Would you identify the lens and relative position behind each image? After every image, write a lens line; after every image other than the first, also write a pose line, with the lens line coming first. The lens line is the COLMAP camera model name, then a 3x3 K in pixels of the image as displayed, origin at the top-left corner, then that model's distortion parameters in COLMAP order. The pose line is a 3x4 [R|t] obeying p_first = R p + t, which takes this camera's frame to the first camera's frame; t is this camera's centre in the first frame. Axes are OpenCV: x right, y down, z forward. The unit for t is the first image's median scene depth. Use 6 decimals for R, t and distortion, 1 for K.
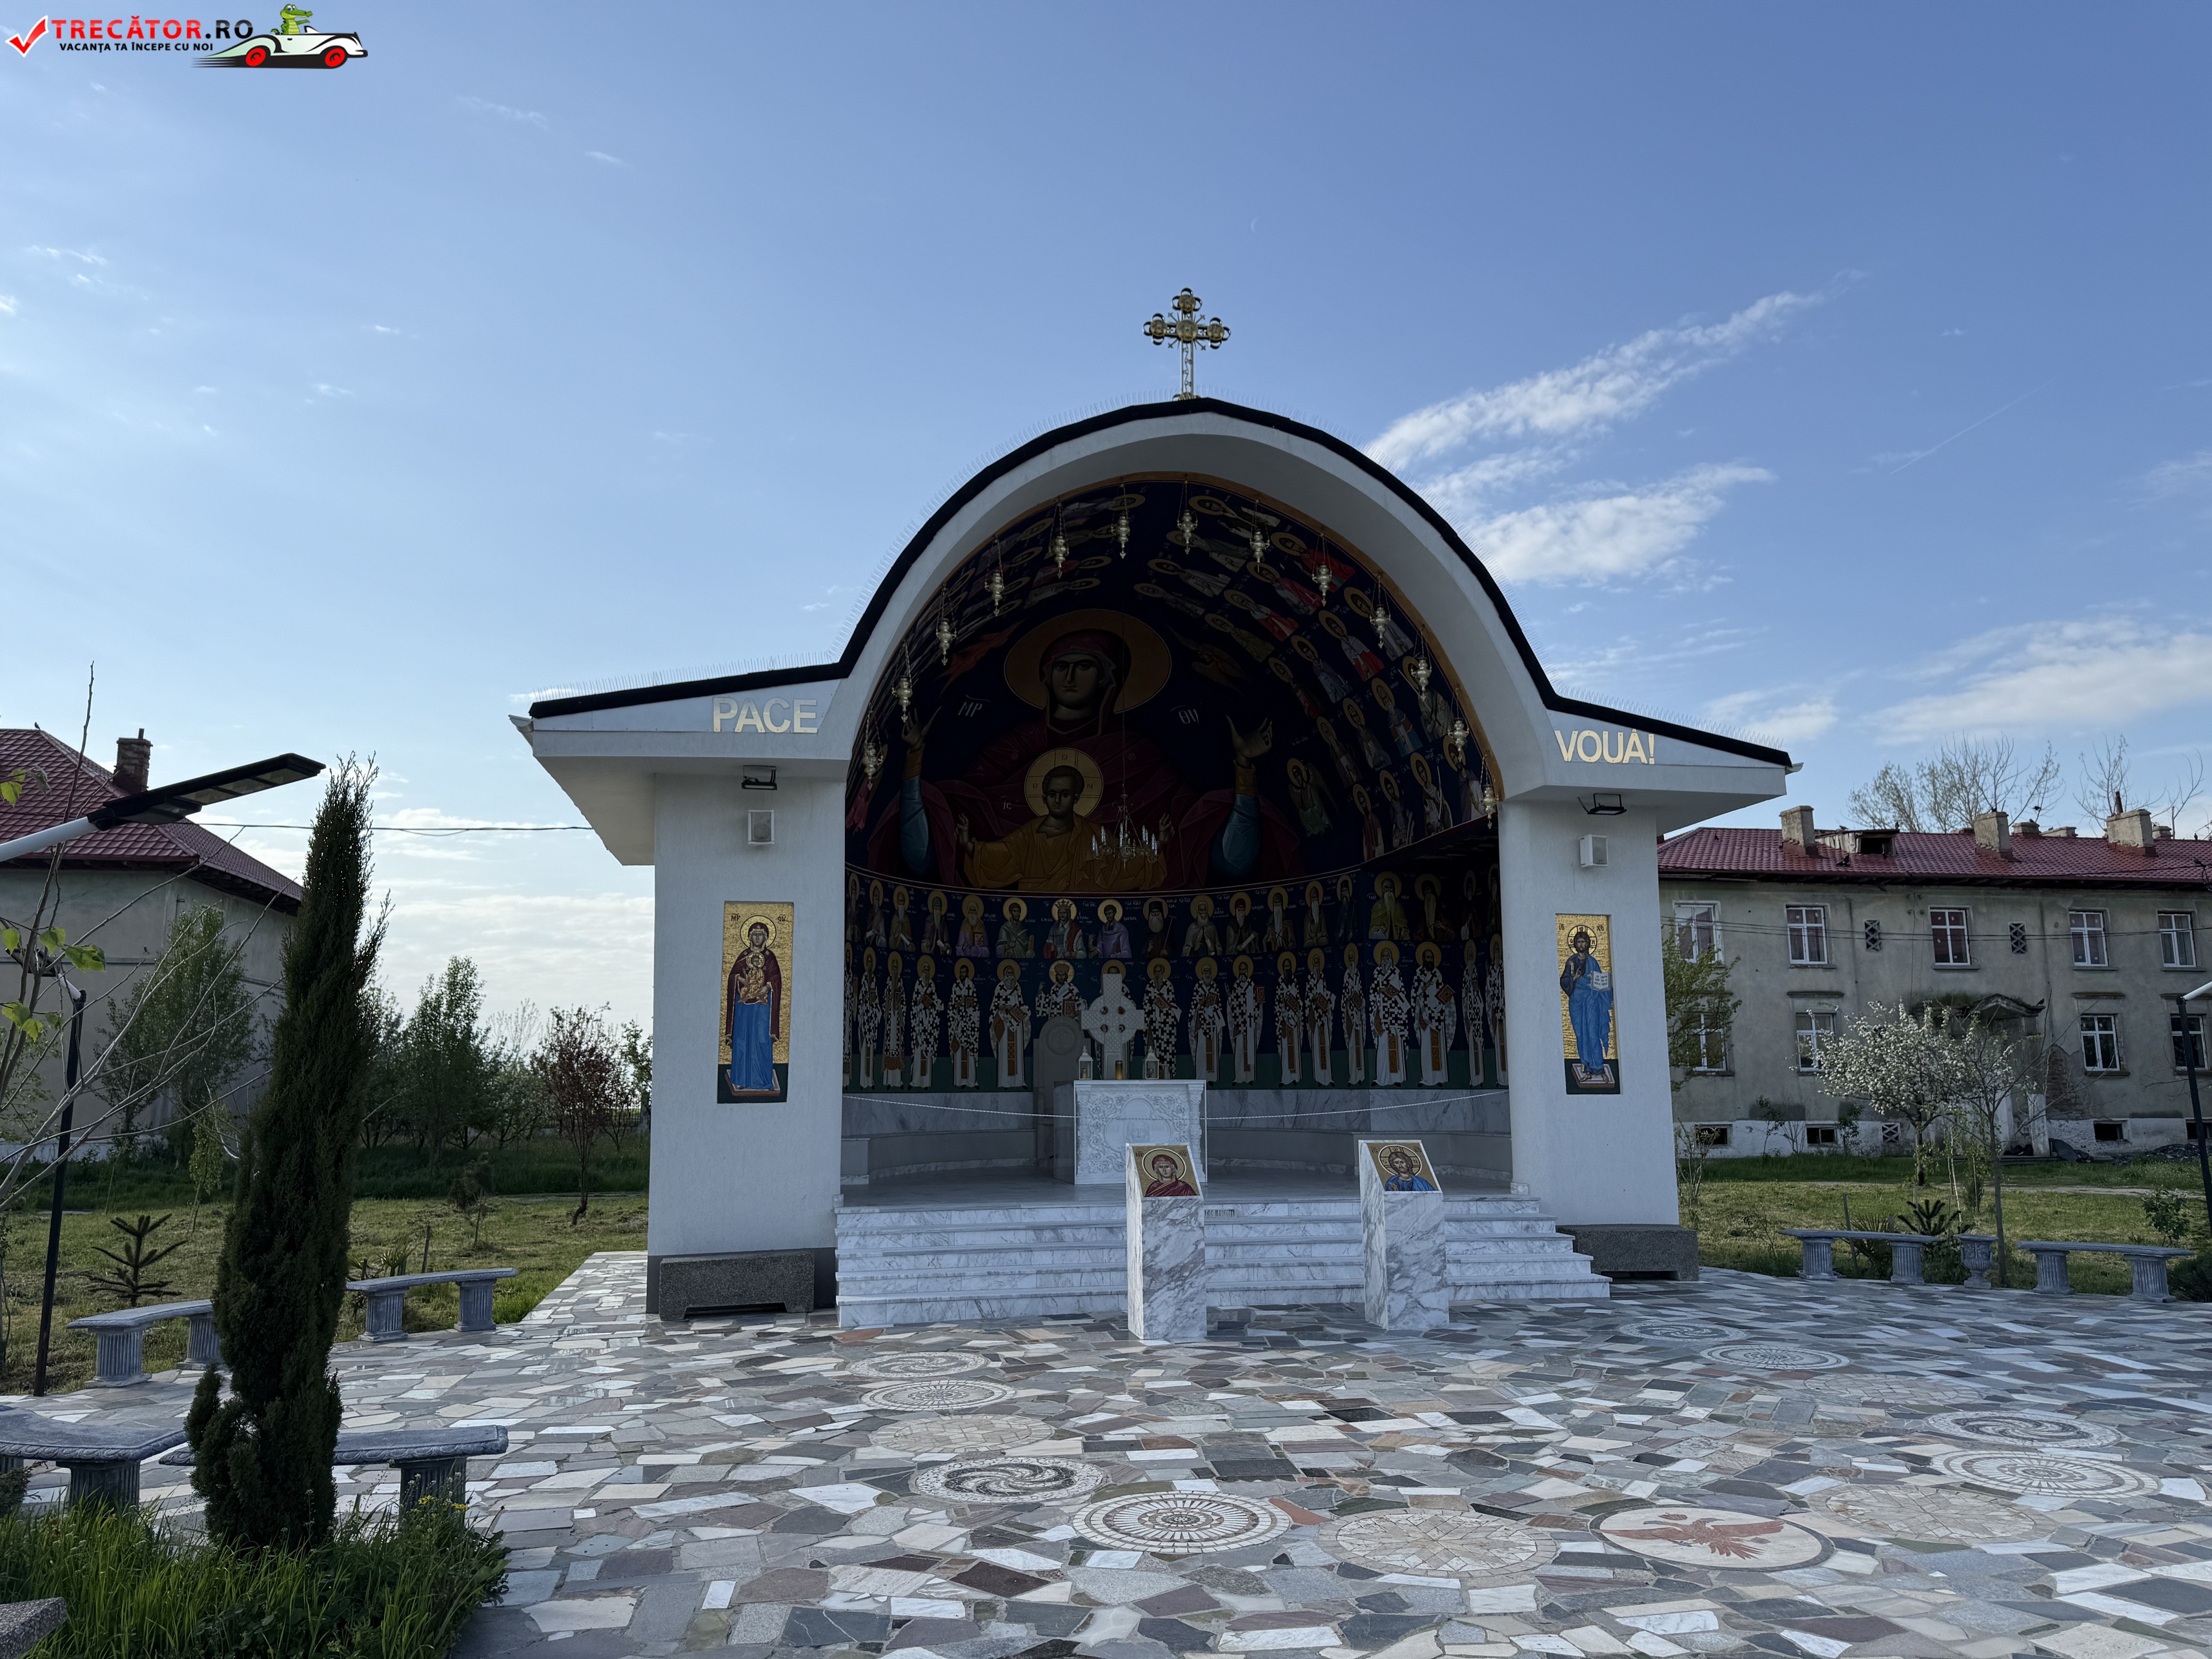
lens RADIAL K [[1533.9, 0, 1112.9], [0, 1533.9, 834.6], [0, 0, 1]] dist [0.148010, -0.278551]
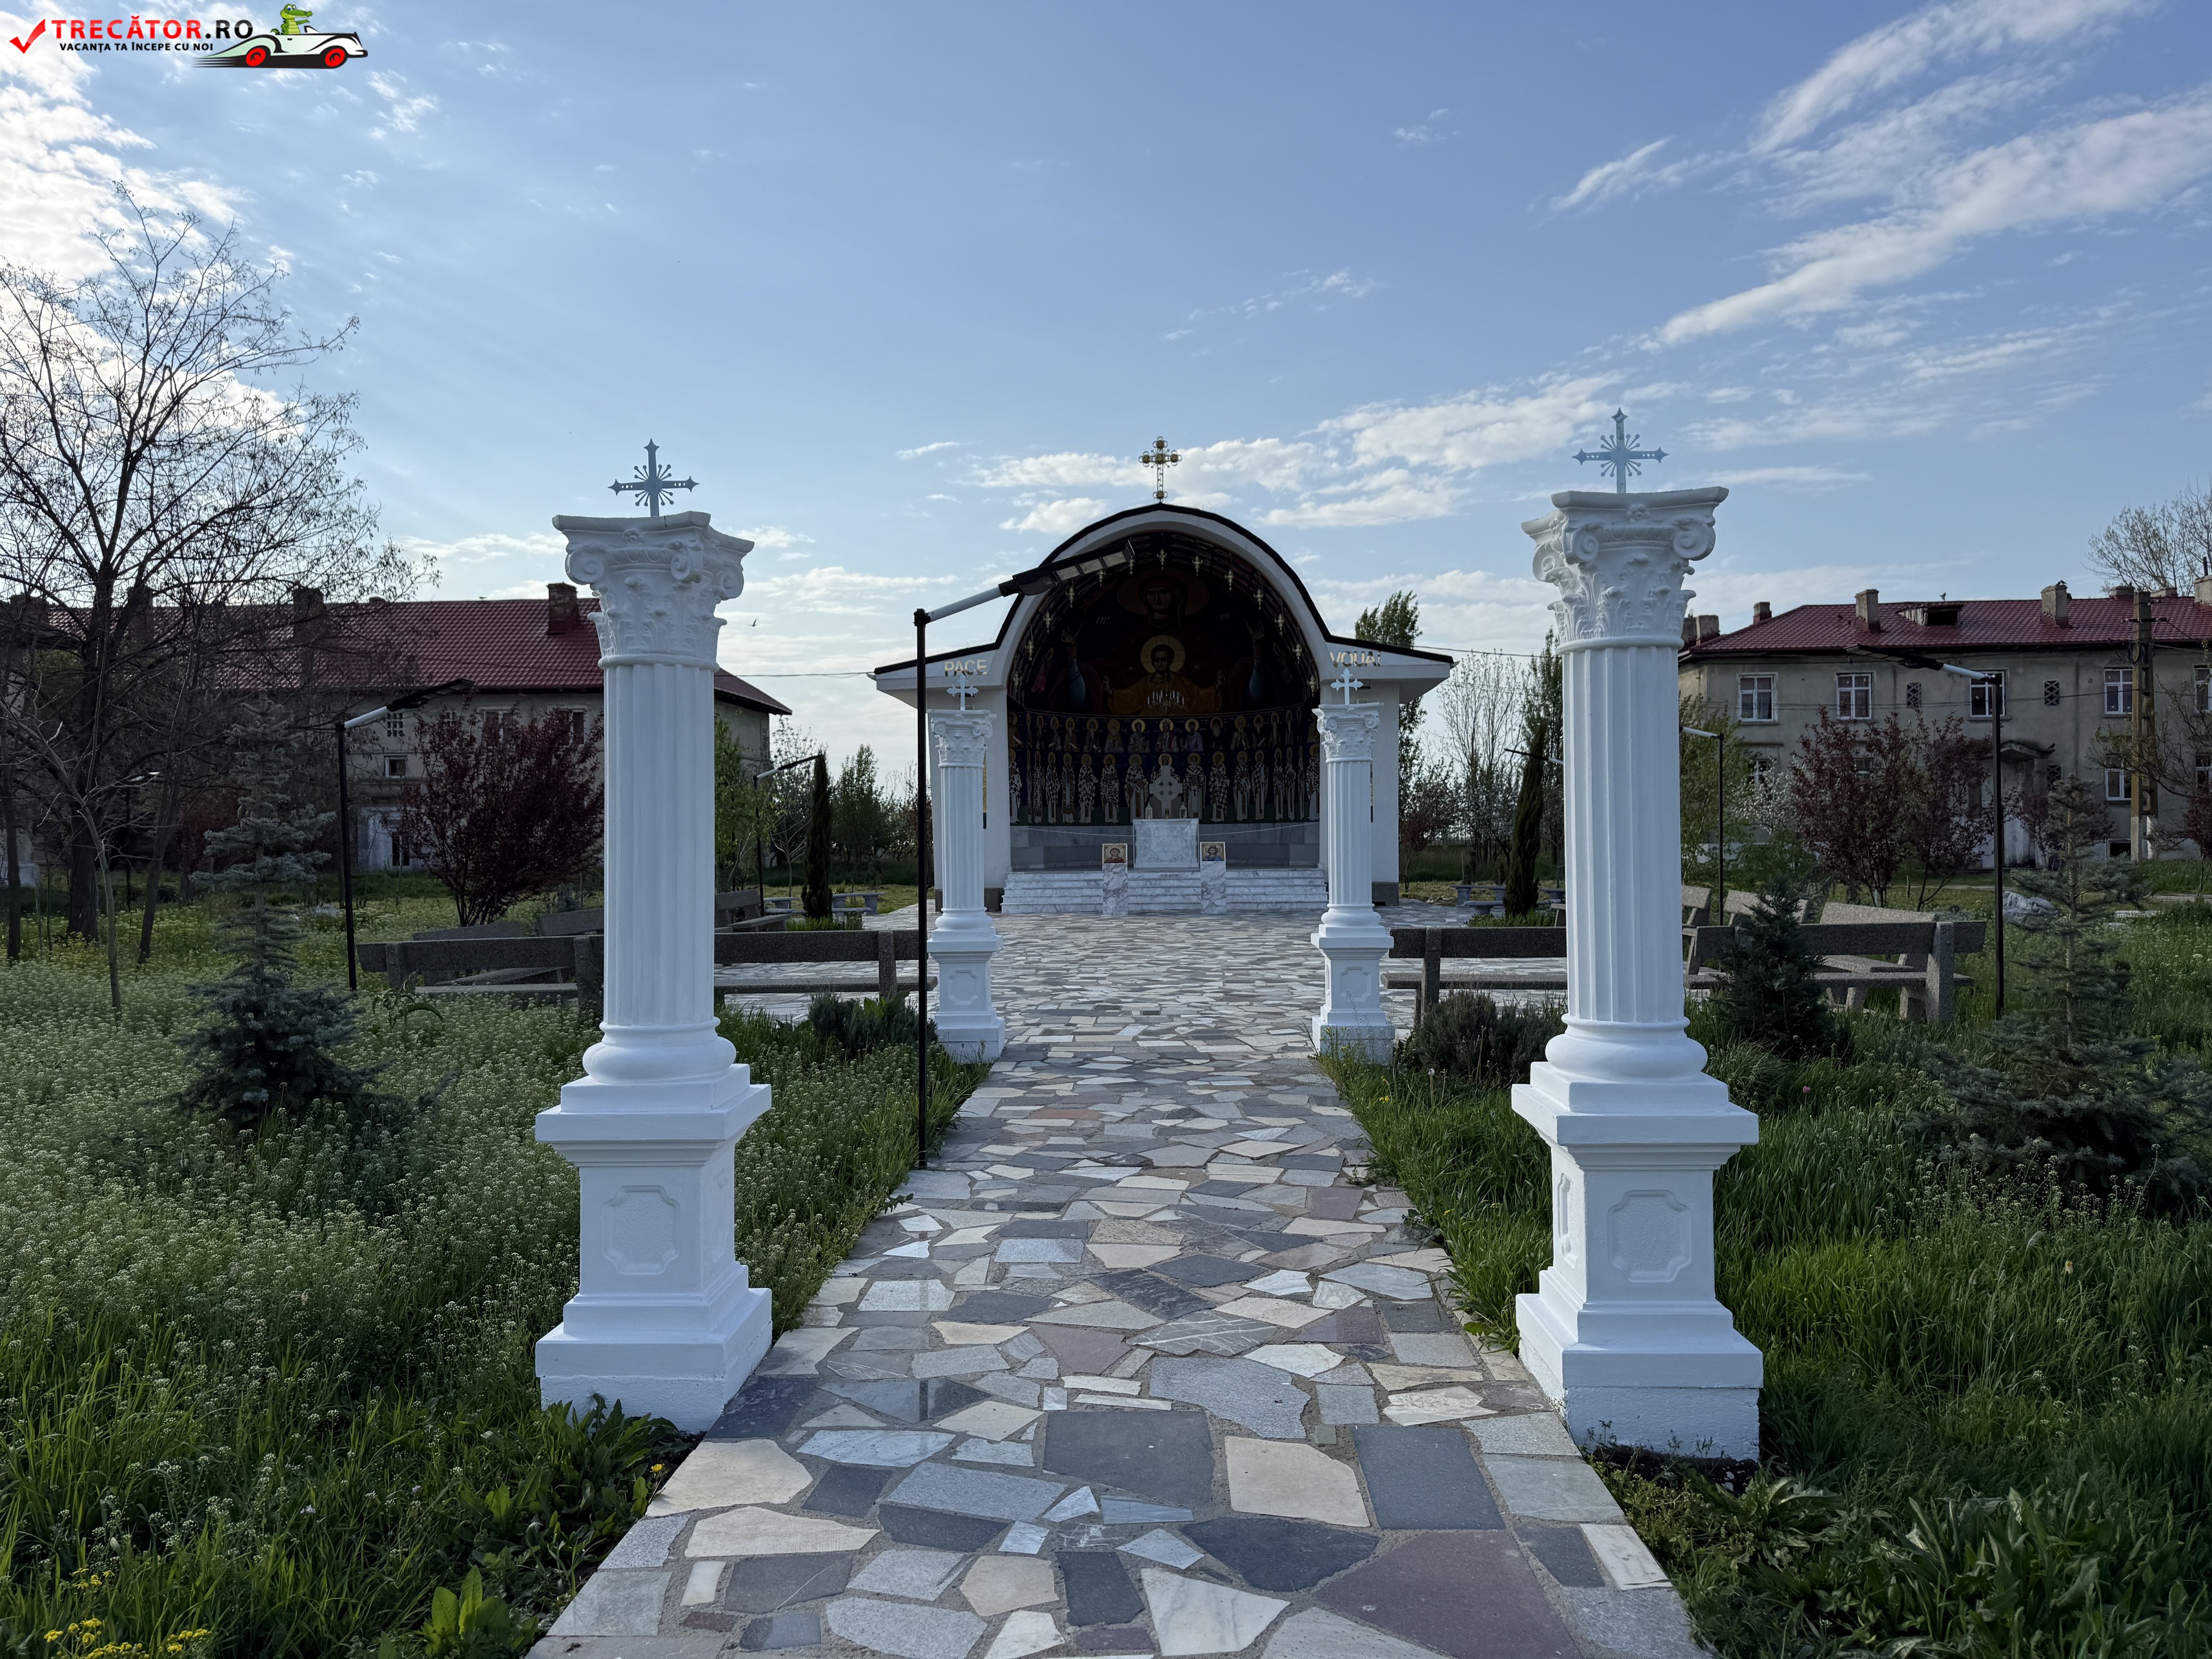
lens RADIAL K [[1553.0, 0, 1096.2], [0, 1553.0, 865.7], [0, 0, 1]] dist [0.033078, -0.038330]
pose [[0.967975, -0.000262, -0.251048, 0.372920], [0.047460, 0.982158, 0.181968, -0.133923], [0.246521, -0.188055, 0.950717, -0.837111]]
